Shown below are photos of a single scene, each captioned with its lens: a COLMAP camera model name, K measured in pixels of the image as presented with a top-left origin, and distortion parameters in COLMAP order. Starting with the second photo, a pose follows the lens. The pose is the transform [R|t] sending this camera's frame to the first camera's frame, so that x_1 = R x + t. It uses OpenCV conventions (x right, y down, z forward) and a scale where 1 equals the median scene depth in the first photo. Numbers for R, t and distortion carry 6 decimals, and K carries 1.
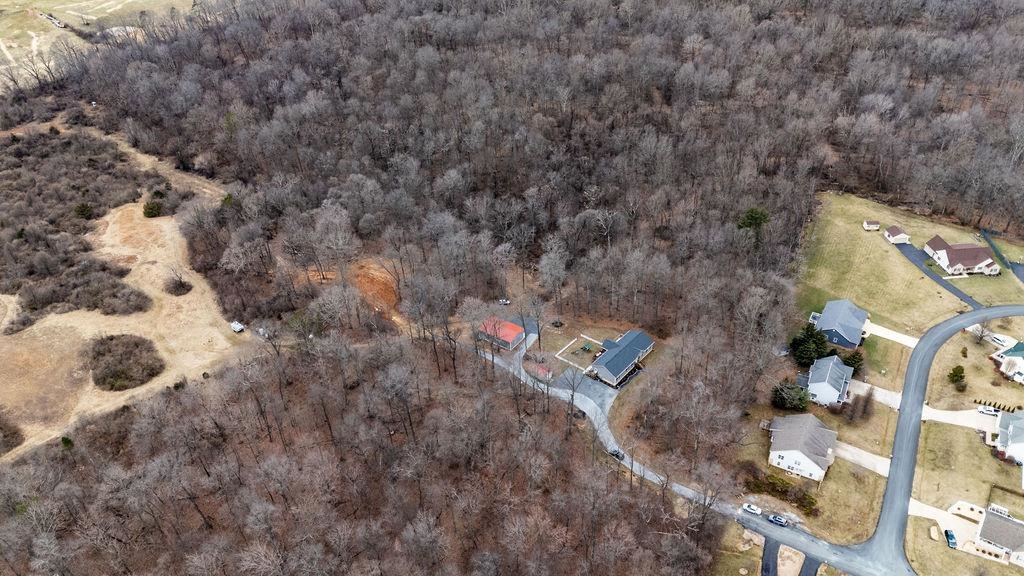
lens RADIAL K [[744.3, 0, 512.0], [0, 744.3, 288.0], [0, 0, 1]] dist [0.034093, -0.012317]
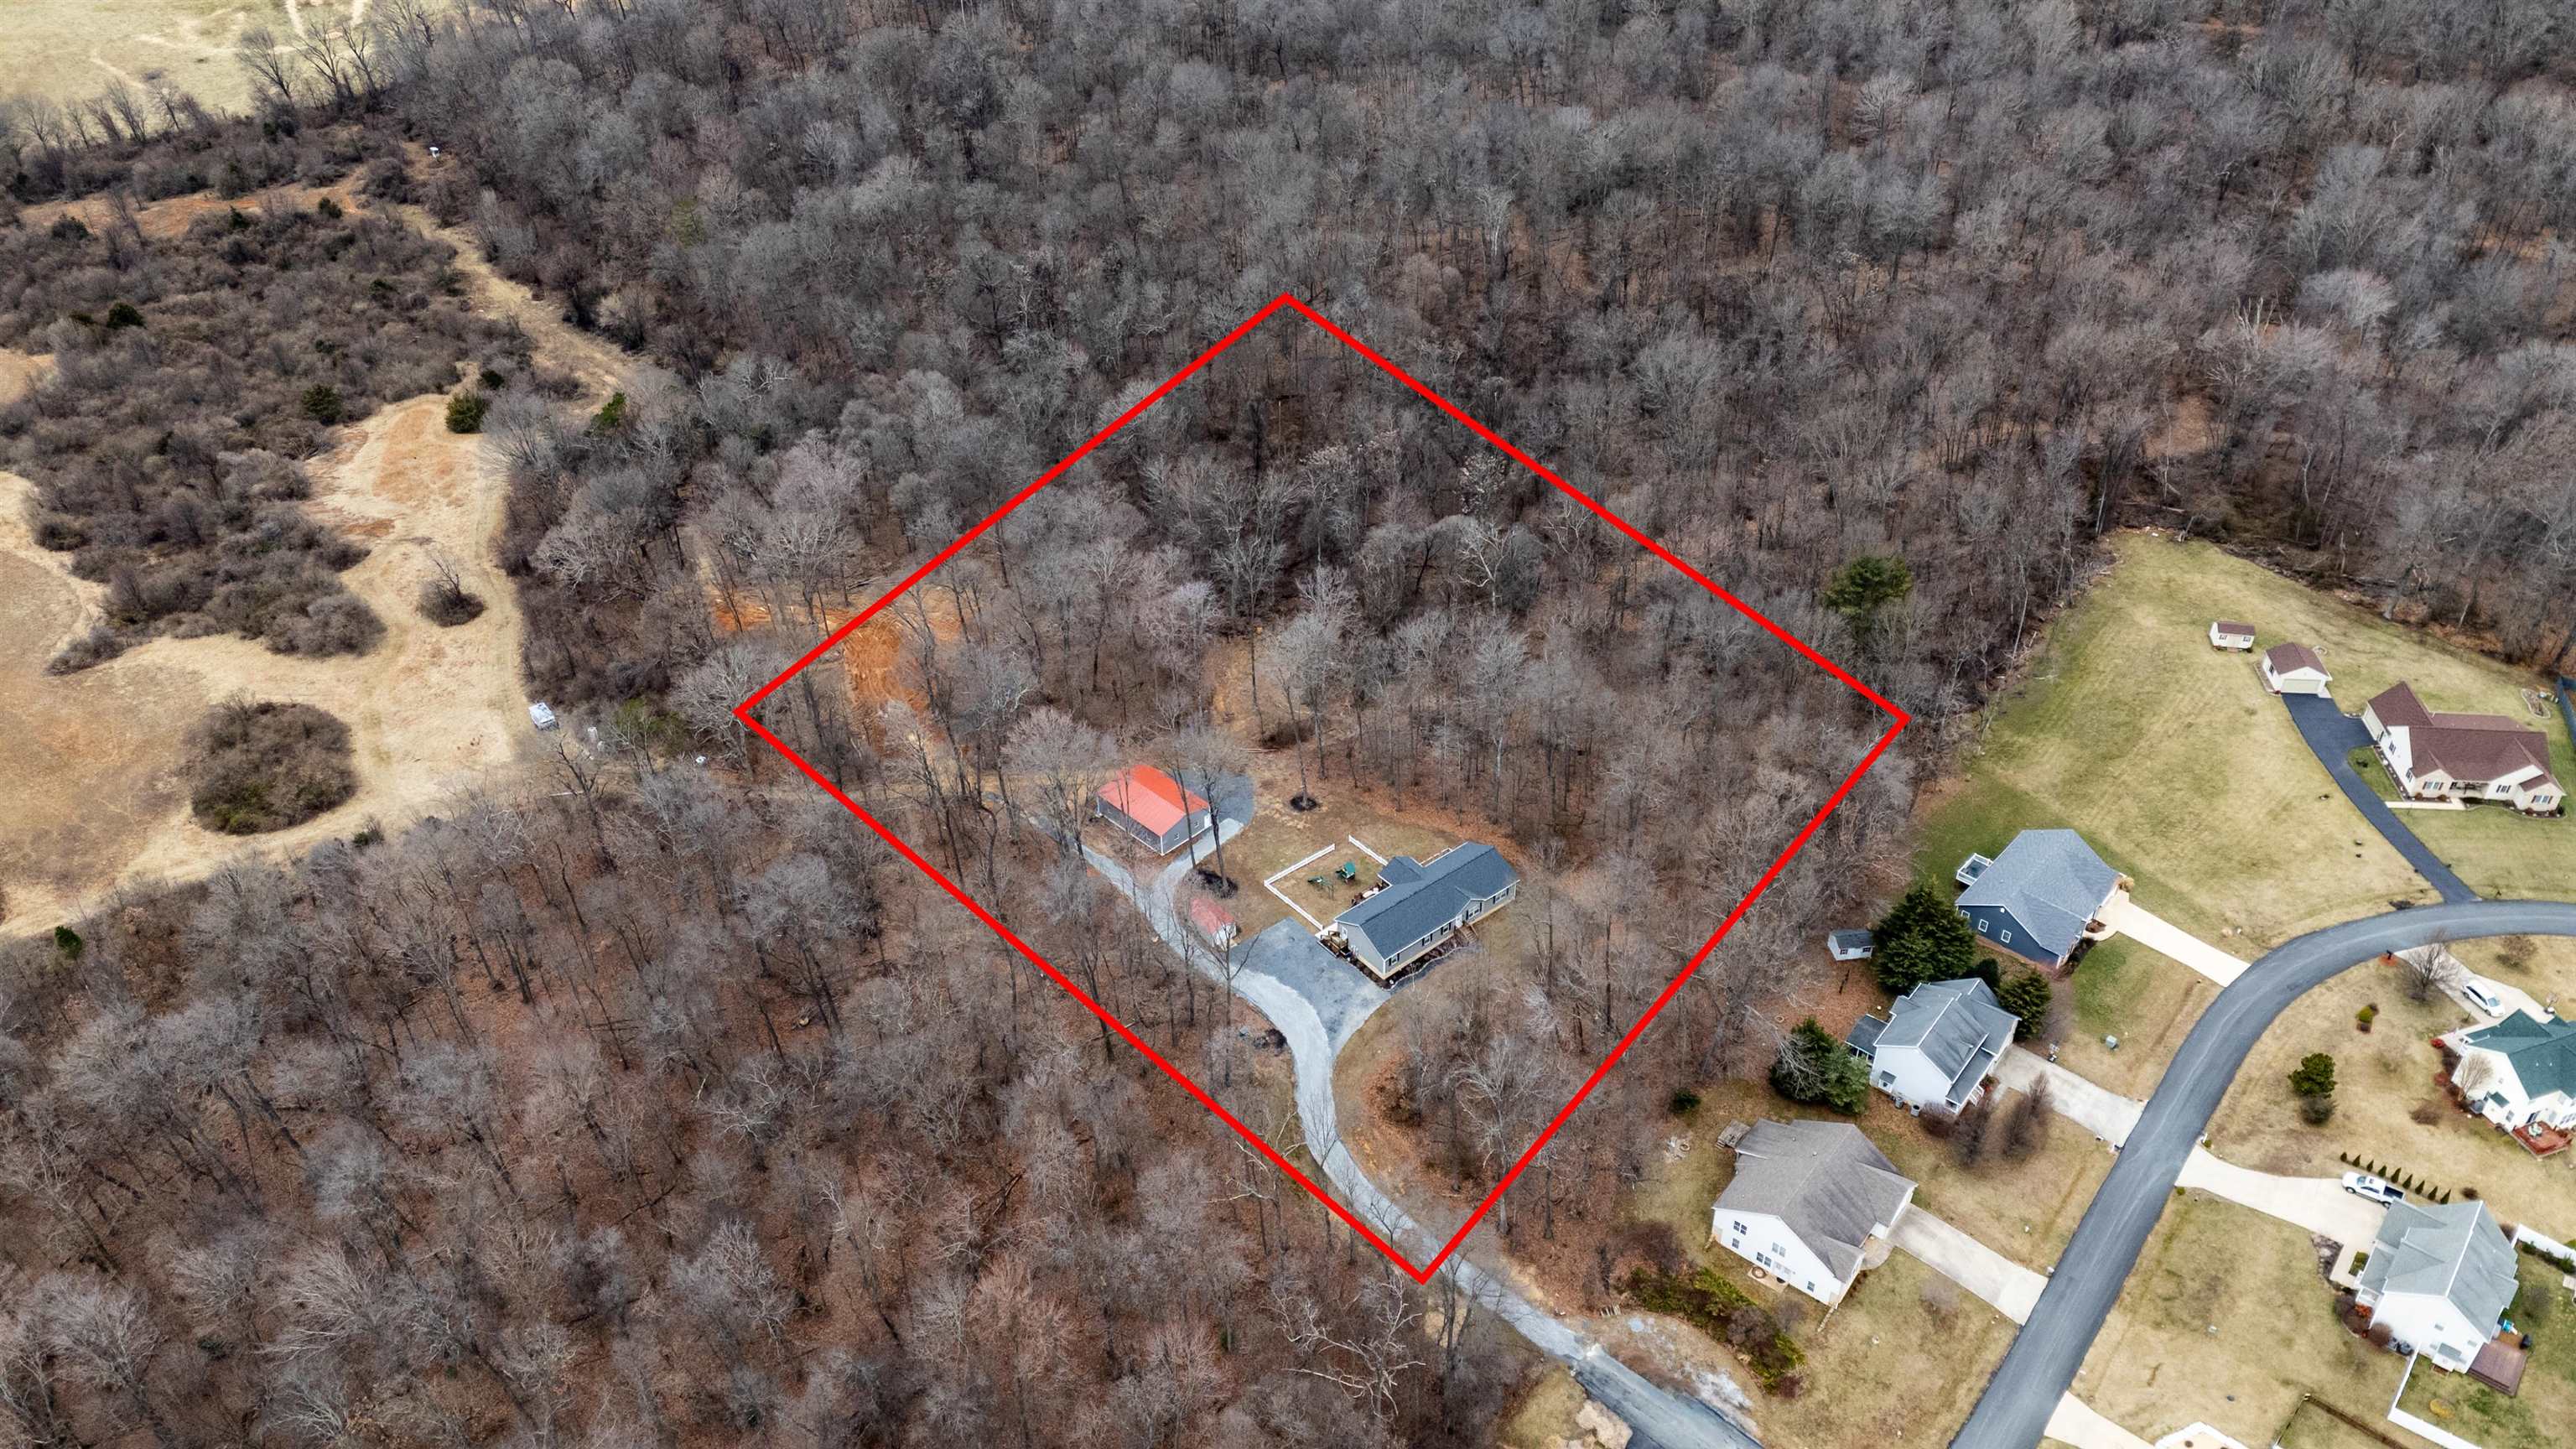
lens RADIAL K [[1872.5, 0, 1288.0], [0, 1872.5, 724.5], [0, 0, 1]] dist [0.034093, -0.012317]
pose [[0.981913, 0.113986, -0.151174, 0.190587], [-0.109753, 0.993304, 0.036078, -0.025666], [0.154274, -0.018833, 0.987849, 0.028995]]
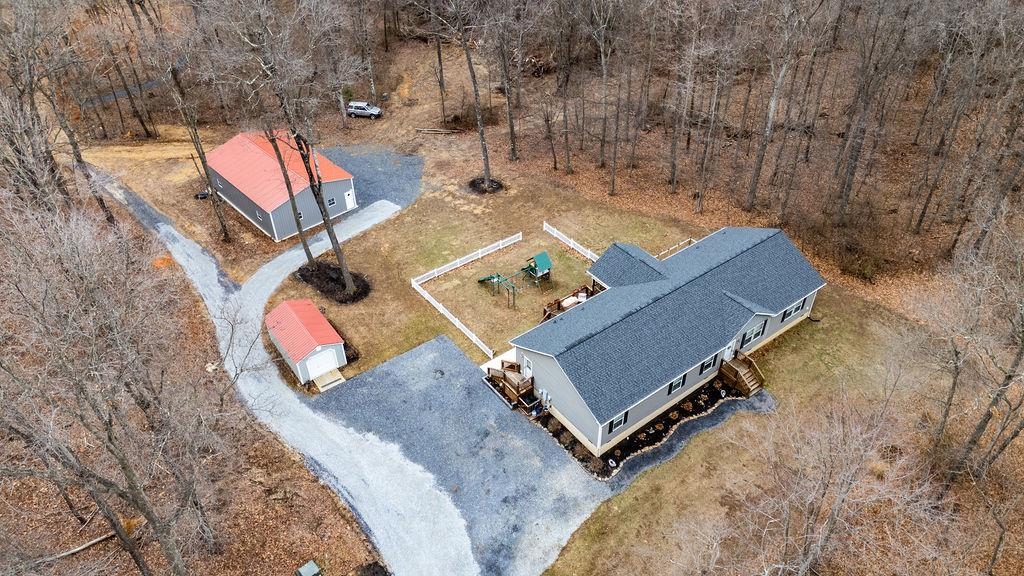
lens RADIAL K [[744.3, 0, 512.0], [0, 744.3, 288.0], [0, 0, 1]] dist [0.034093, -0.012317]
pose [[0.975247, 0.143502, -0.168225, 0.123067], [-0.130697, 0.987778, 0.084927, 0.060716], [0.178356, -0.060838, 0.982083, 0.685181]]
